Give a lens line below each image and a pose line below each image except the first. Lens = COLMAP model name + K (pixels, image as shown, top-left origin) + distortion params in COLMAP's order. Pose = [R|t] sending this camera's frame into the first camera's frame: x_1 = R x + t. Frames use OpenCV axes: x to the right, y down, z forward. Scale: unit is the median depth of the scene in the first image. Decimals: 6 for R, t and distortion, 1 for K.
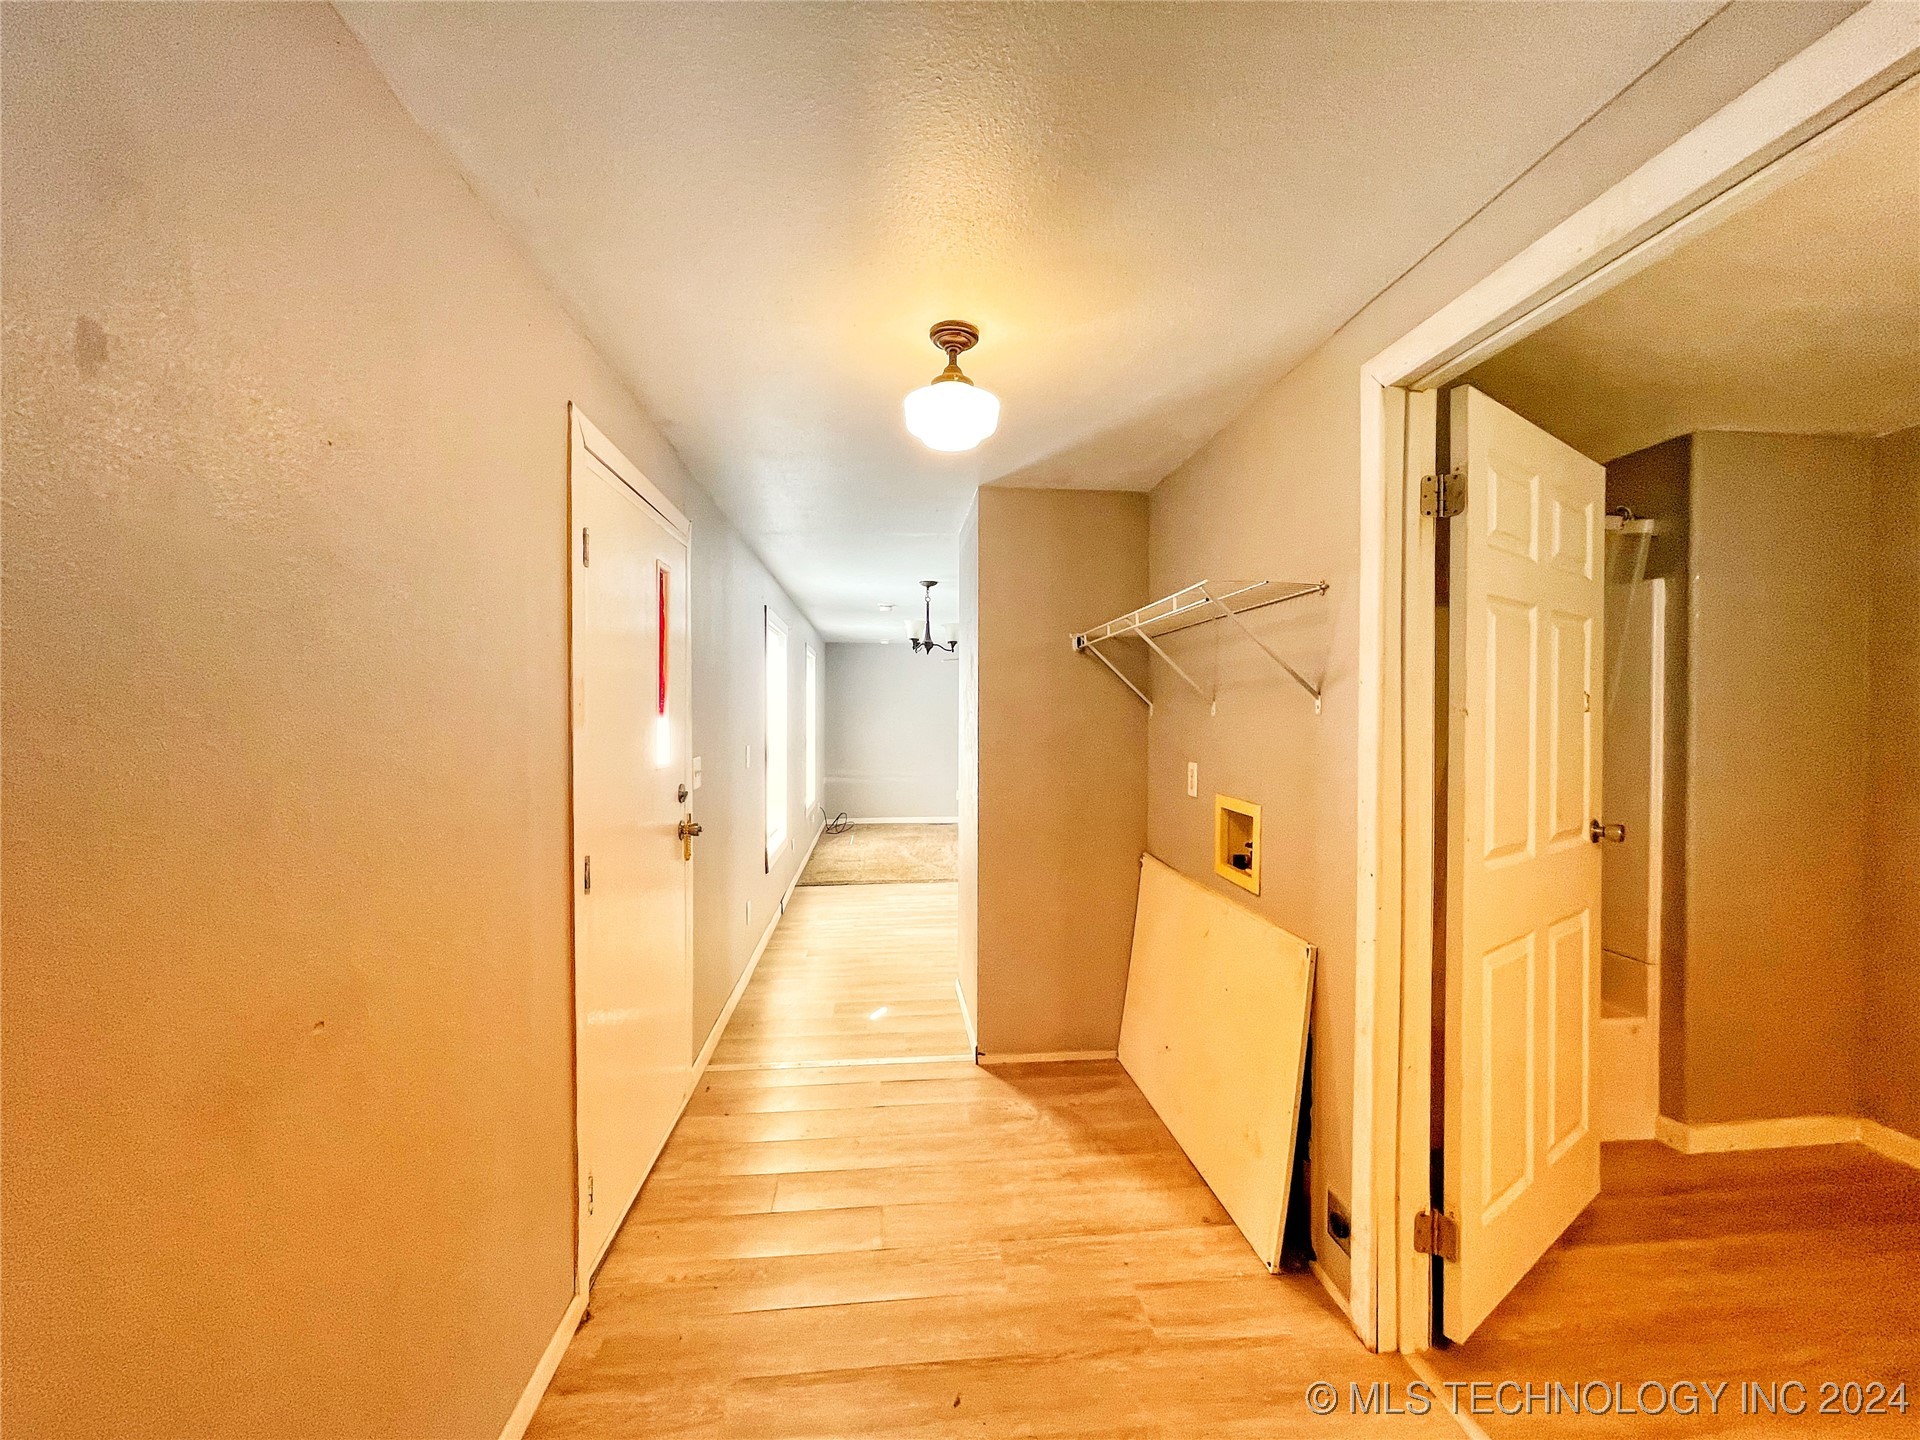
lens RADIAL K [[778.1, 0, 955.5], [0, 778.1, 724.2], [0, 0, 1]] dist [0.000331, -0.000017]
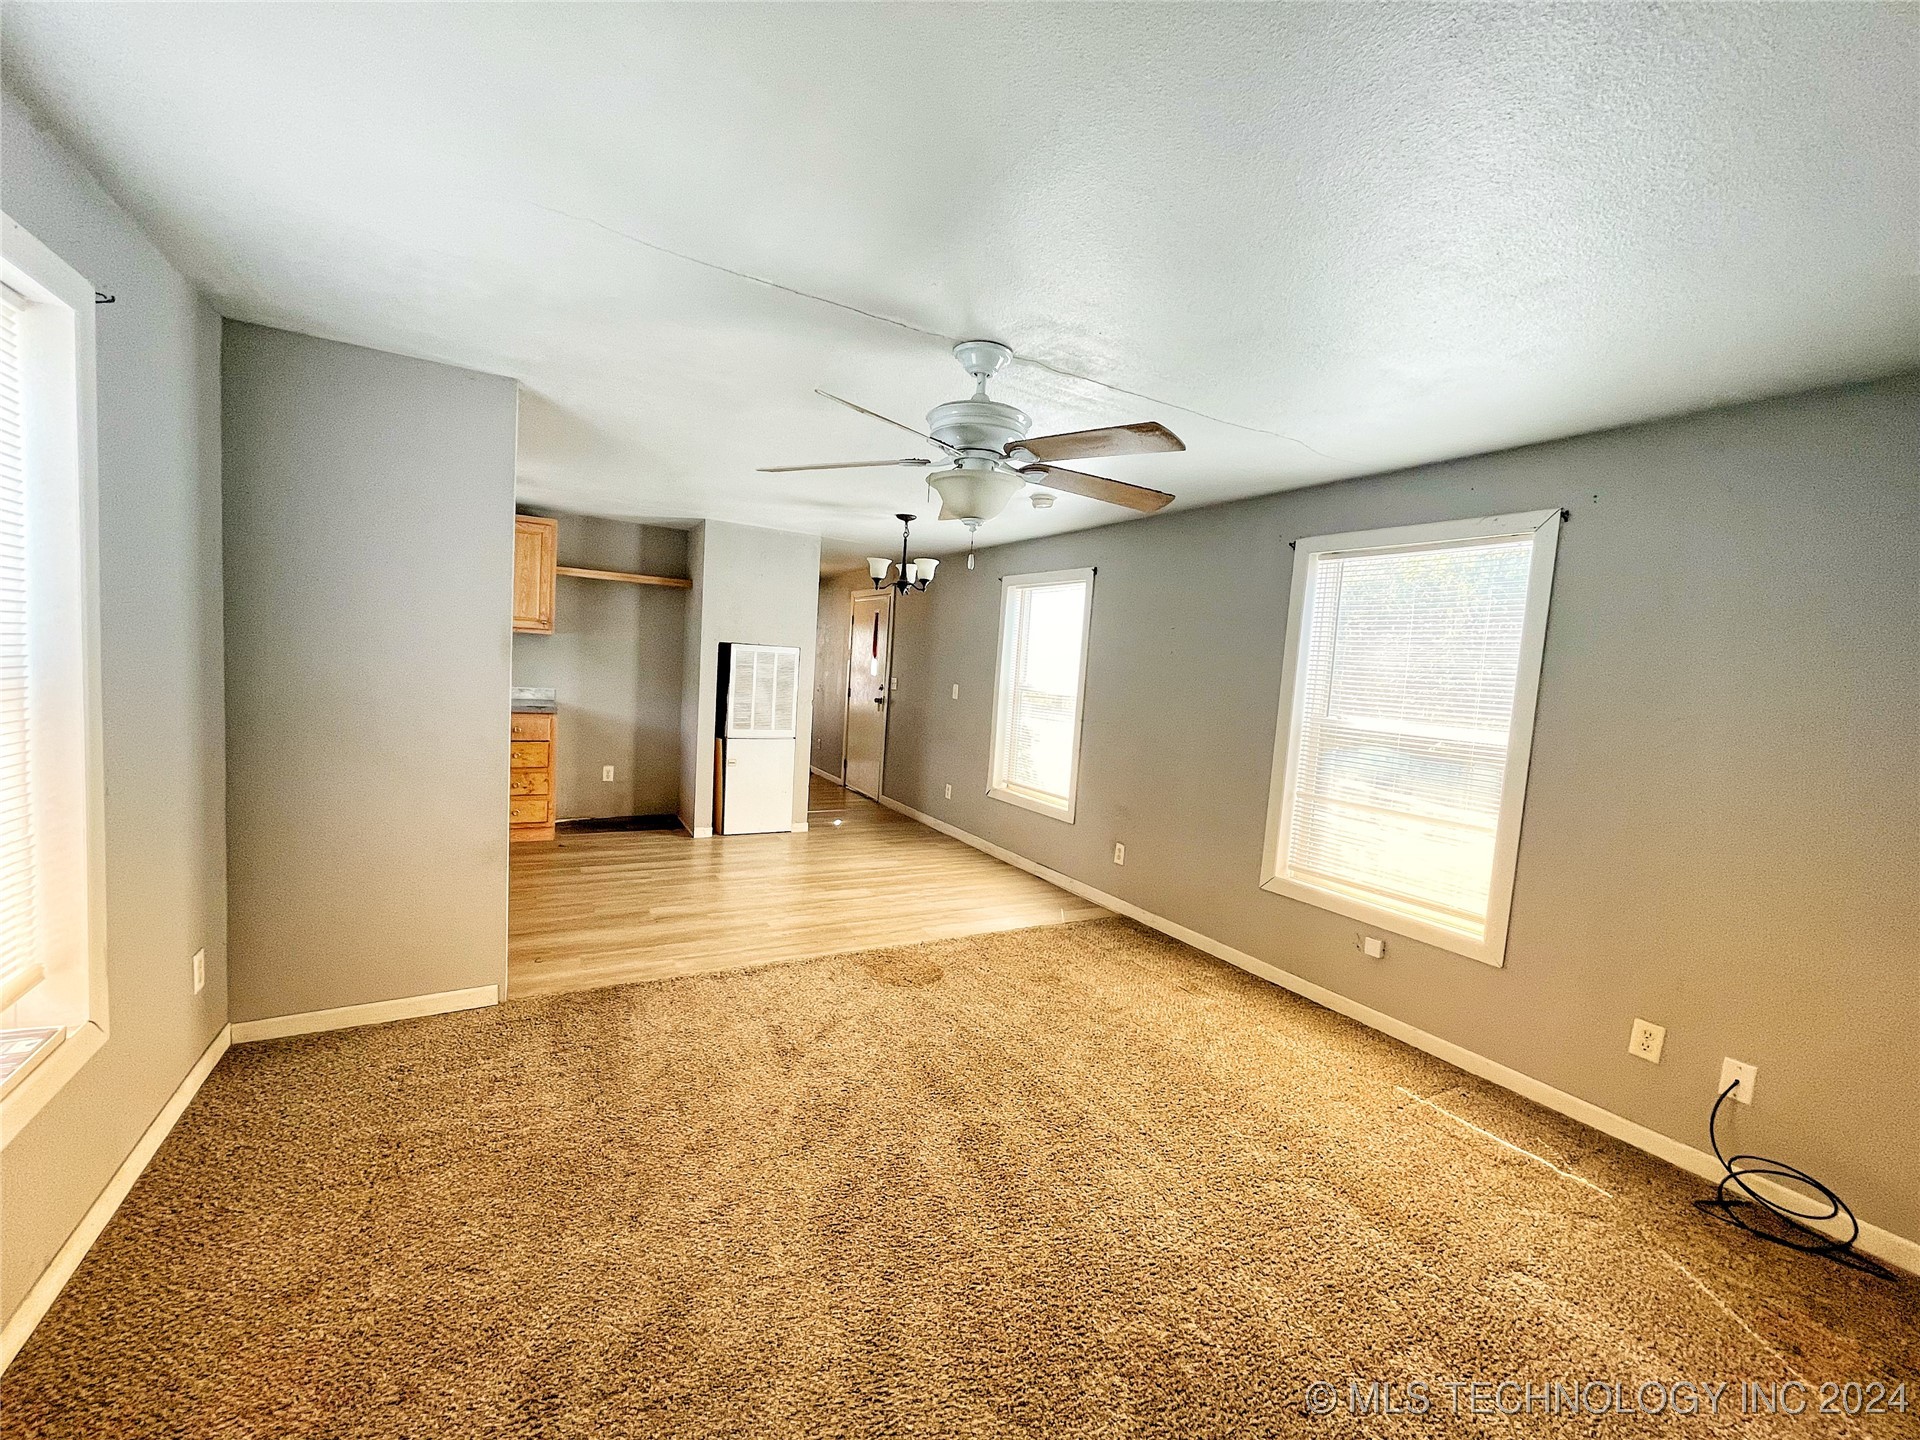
lens RADIAL K [[778.1, 0, 955.5], [0, 778.1, 724.2], [0, 0, 1]] dist [0.000331, -0.000017]
pose [[-0.910066, -0.034244, -0.413046, 0.287725], [-0.076692, 0.993284, 0.086628, -0.021454], [0.407306, 0.110514, -0.906581, 1.894674]]
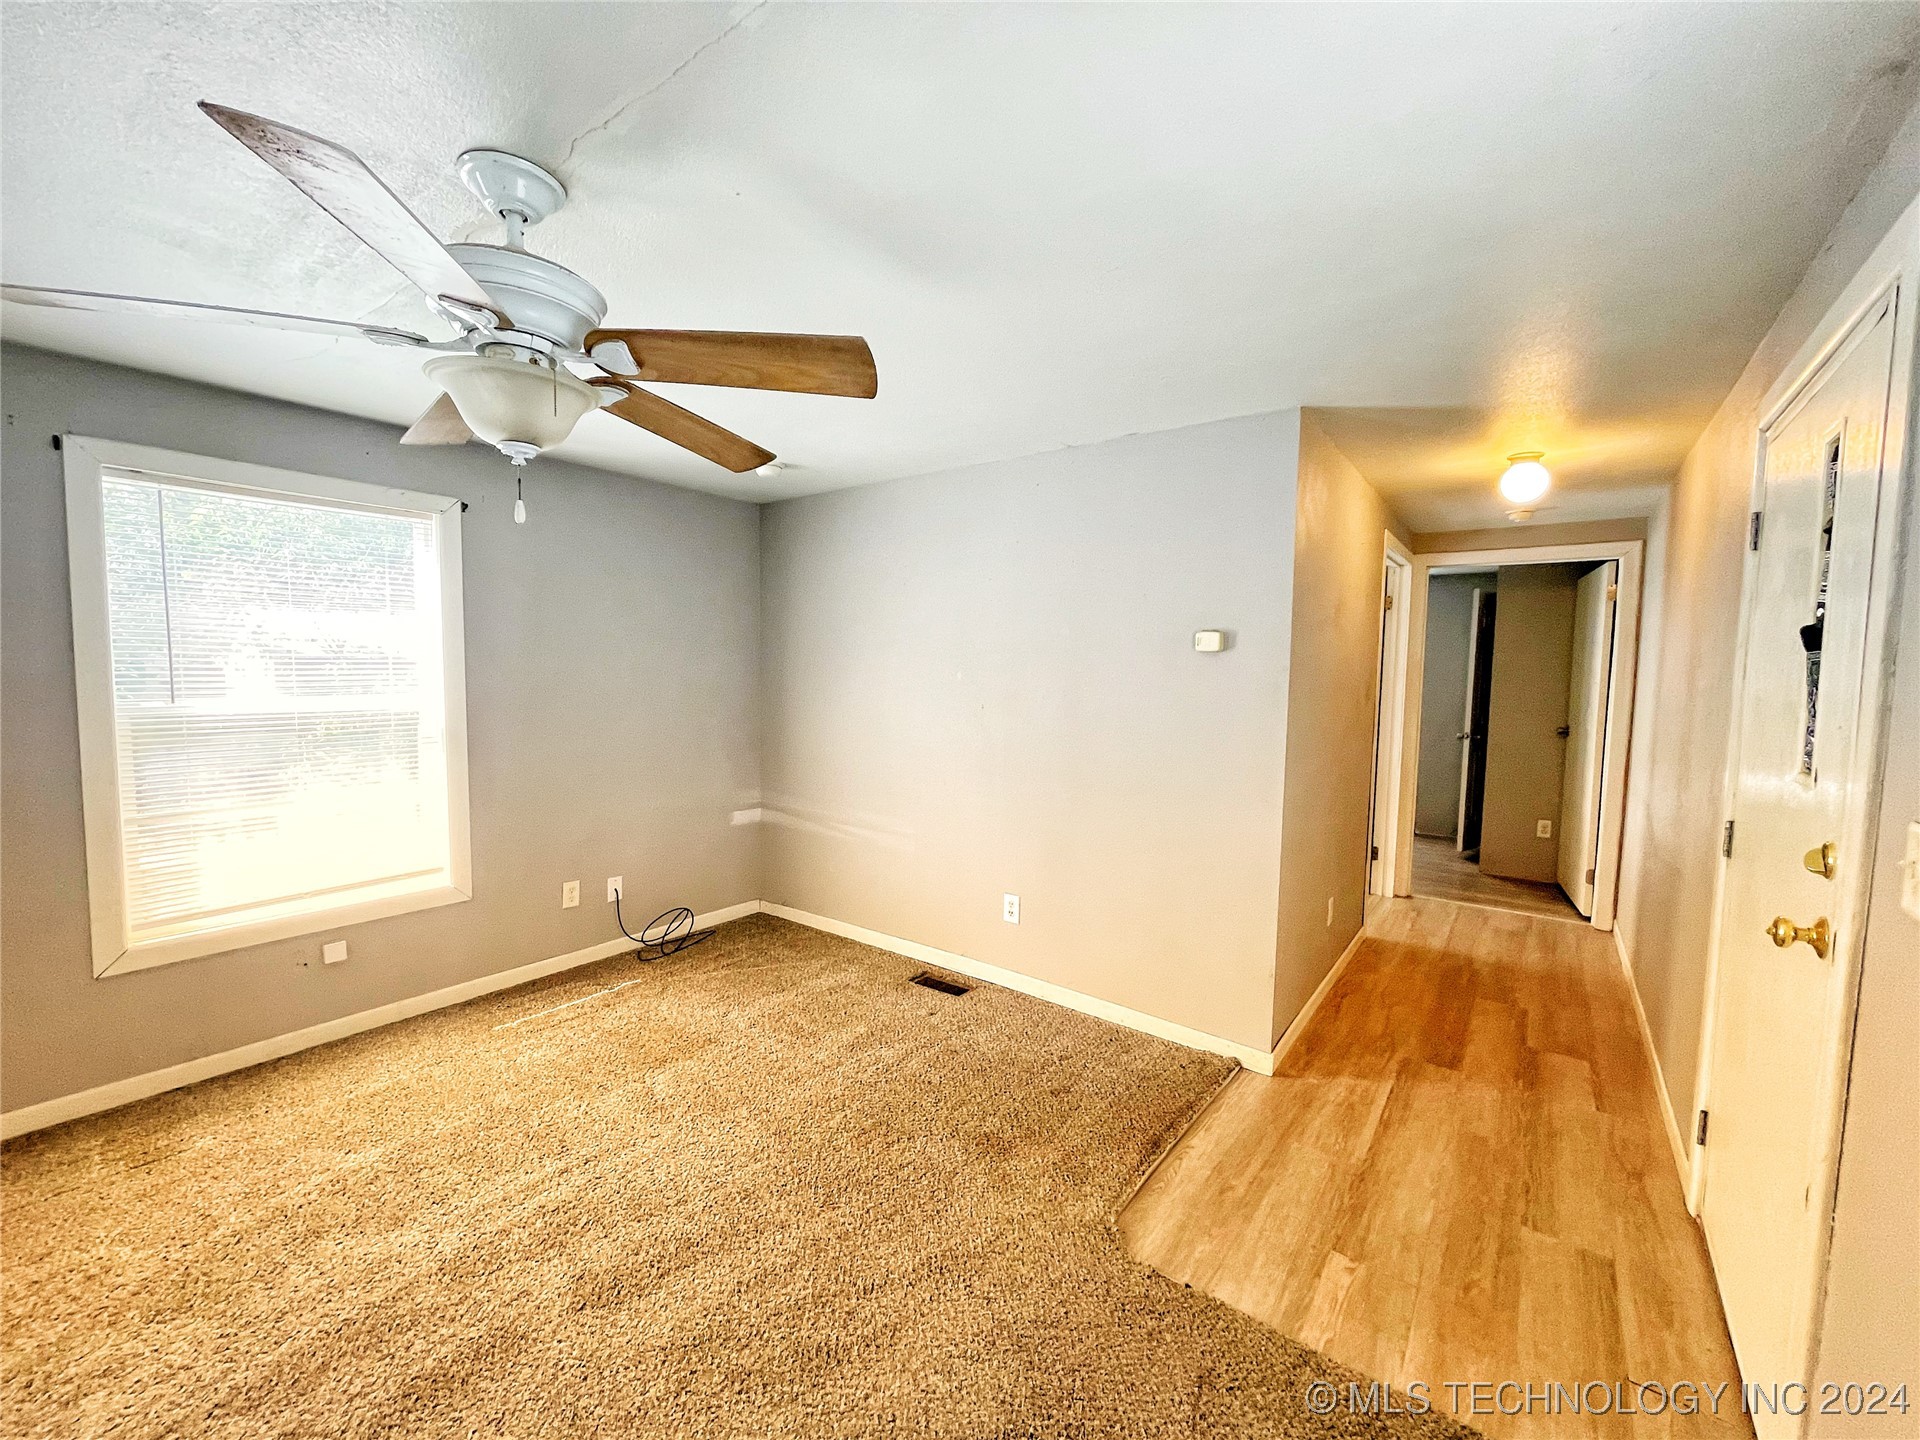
lens RADIAL K [[778.1, 0, 955.5], [0, 778.1, 724.2], [0, 0, 1]] dist [0.000331, -0.000017]
pose [[0.731196, 0.051853, -0.680194, 0.411555], [-0.015151, 0.998095, 0.059800, -0.018082], [0.681999, -0.033420, 0.730589, 1.394109]]
